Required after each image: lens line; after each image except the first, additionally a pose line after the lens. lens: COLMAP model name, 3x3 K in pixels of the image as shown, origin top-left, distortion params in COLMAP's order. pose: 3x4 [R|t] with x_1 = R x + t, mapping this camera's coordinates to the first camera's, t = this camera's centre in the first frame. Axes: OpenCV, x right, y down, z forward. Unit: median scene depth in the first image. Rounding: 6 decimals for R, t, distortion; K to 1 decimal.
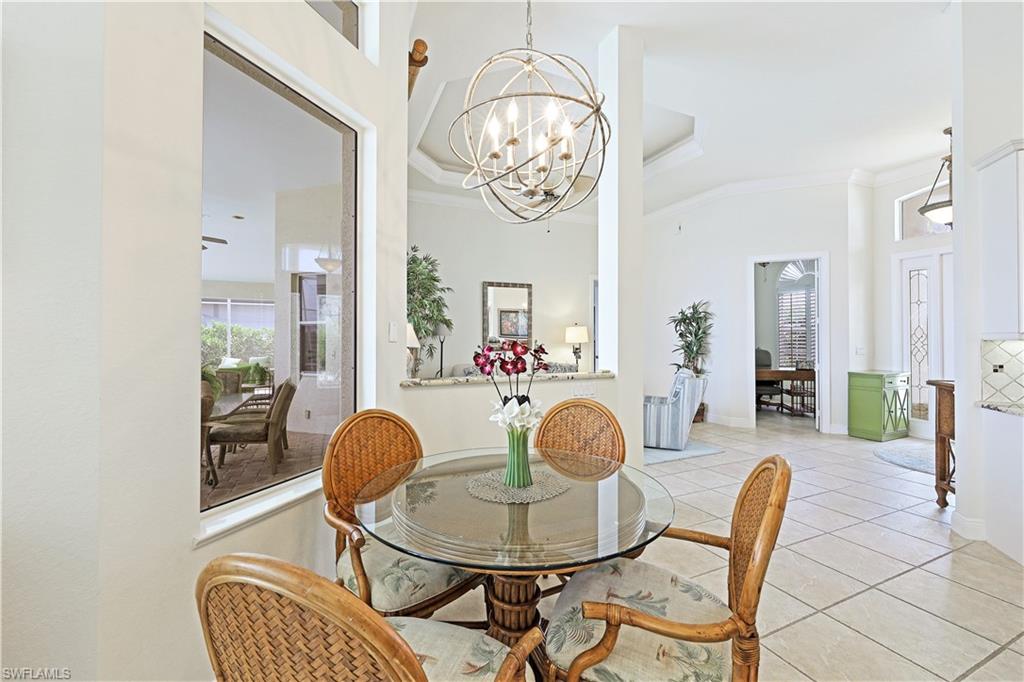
lens RADIAL K [[414.9, 0, 510.2], [0, 414.9, 336.6], [0, 0, 1]] dist [-0.000444, 0.000356]
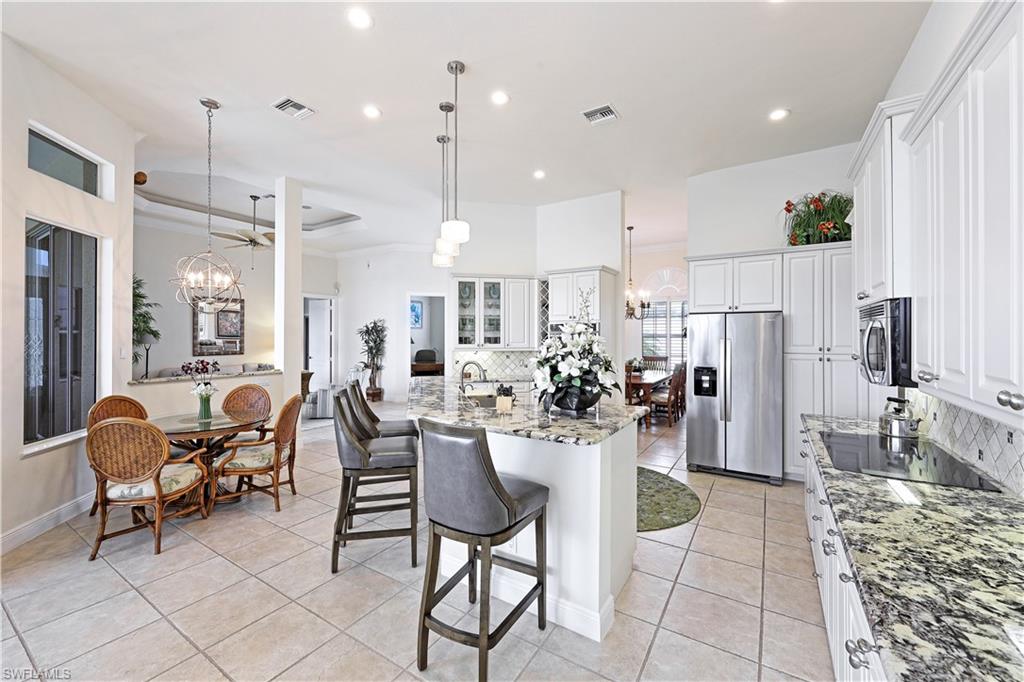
lens RADIAL K [[414.9, 0, 509.9], [0, 414.9, 337.6], [0, 0, 1]] dist [-0.000444, 0.000356]
pose [[0.836918, 0.002473, 0.547323, 0.043914], [-0.009923, 0.999894, 0.010656, -0.039207], [-0.547238, -0.014349, 0.836854, -0.481354]]
